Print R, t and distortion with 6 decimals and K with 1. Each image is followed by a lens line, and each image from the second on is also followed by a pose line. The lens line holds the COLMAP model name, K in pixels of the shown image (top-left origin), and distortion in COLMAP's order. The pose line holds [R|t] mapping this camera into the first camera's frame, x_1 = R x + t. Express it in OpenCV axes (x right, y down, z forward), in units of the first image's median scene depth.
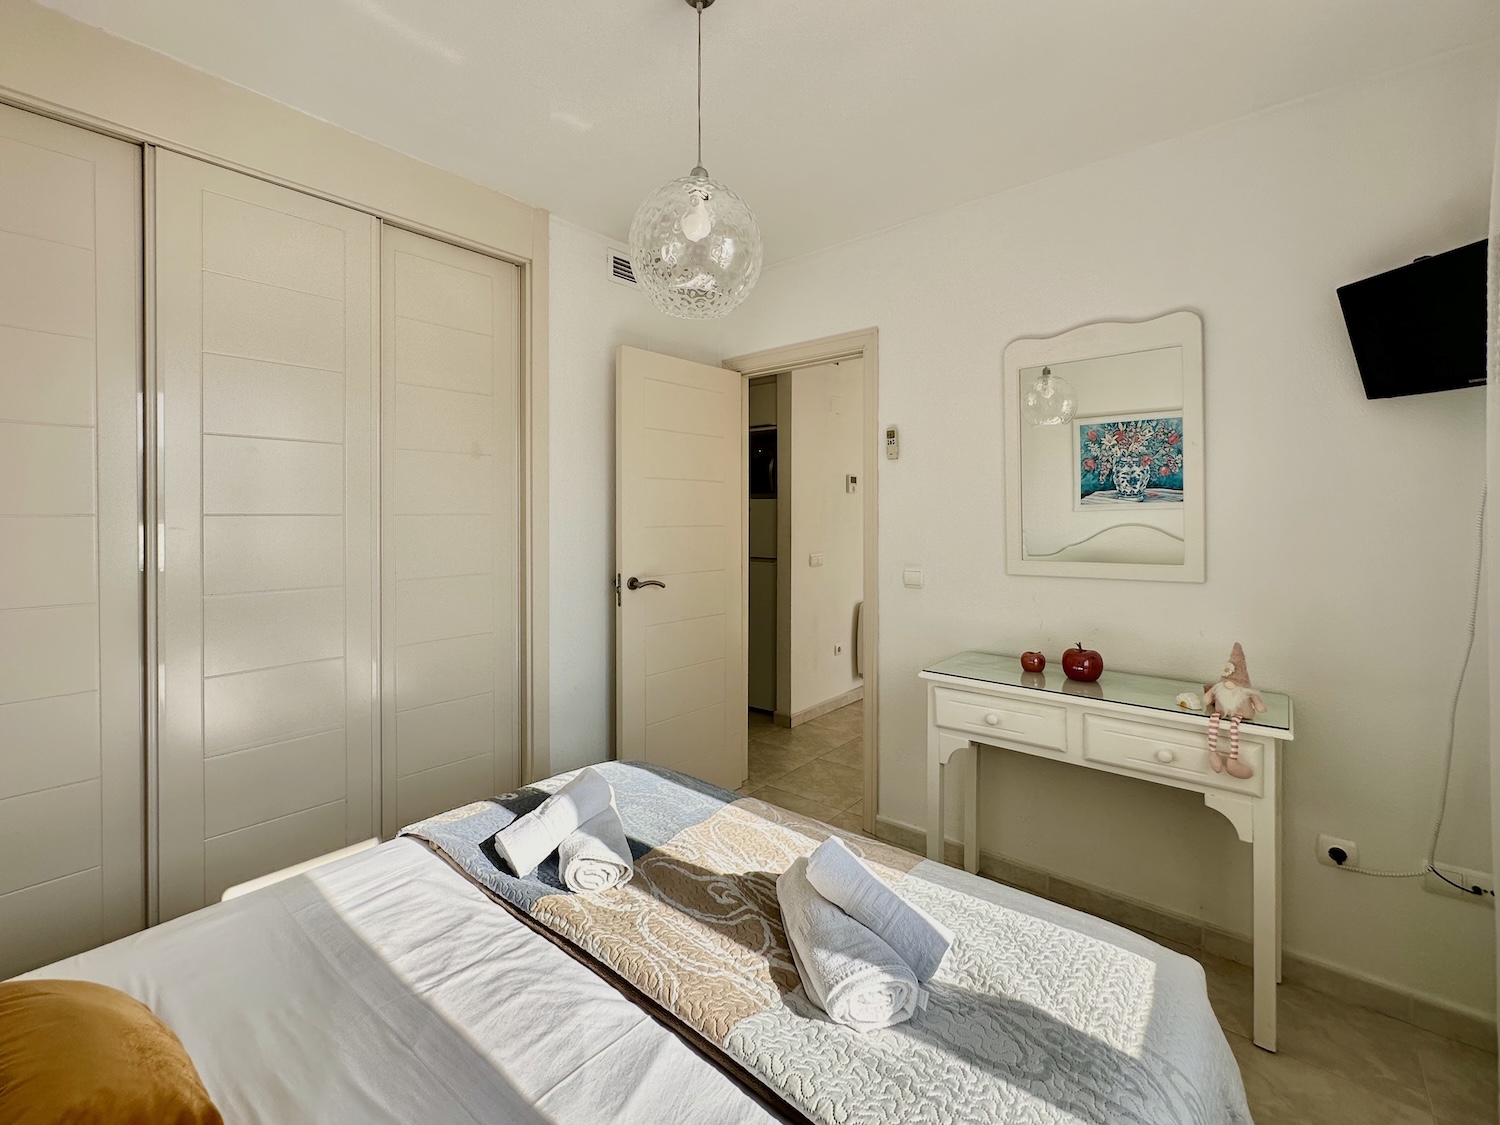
lens RADIAL K [[605.3, 0, 751.1], [0, 605.3, 517.6], [0, 0, 1]] dist [0.000055, 0.000090]
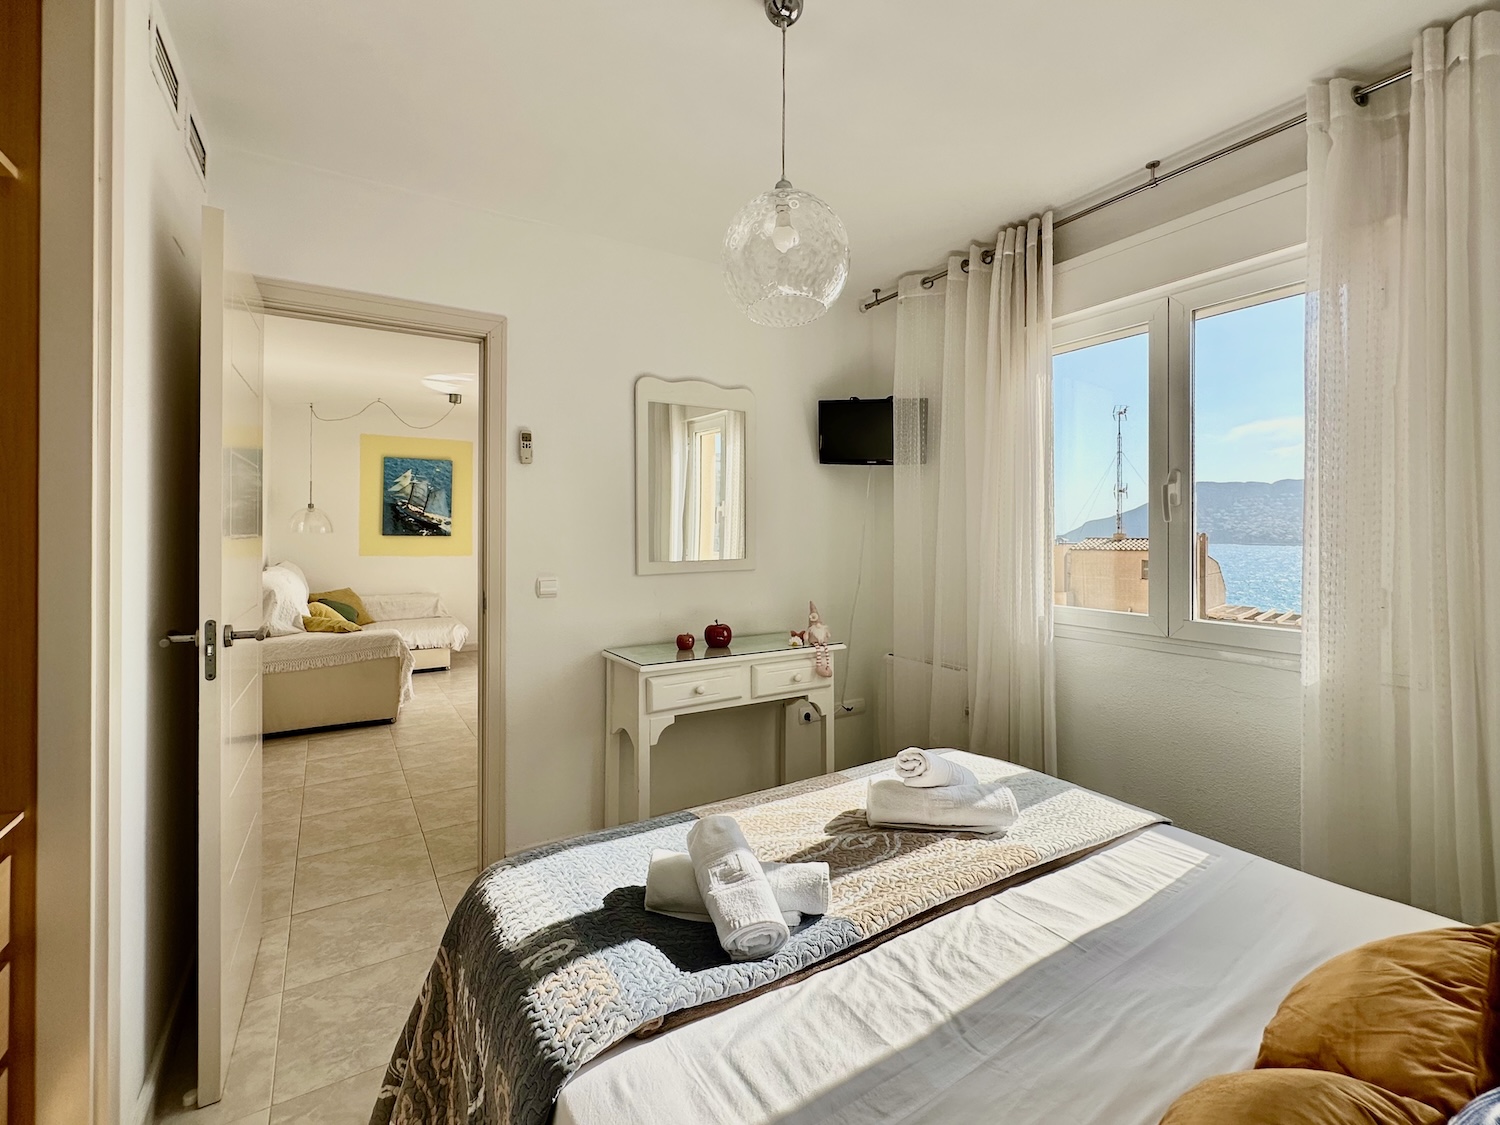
lens RADIAL K [[609.5, 0, 749.5], [0, 609.5, 530.1], [0, 0, 1]] dist [0.000675, -0.000066]
pose [[0.381711, 0.004765, 0.924270, -0.927527], [-0.000608, 0.999988, -0.004905, 0.020902], [-0.924282, 0.001310, 0.381709, 0.570609]]
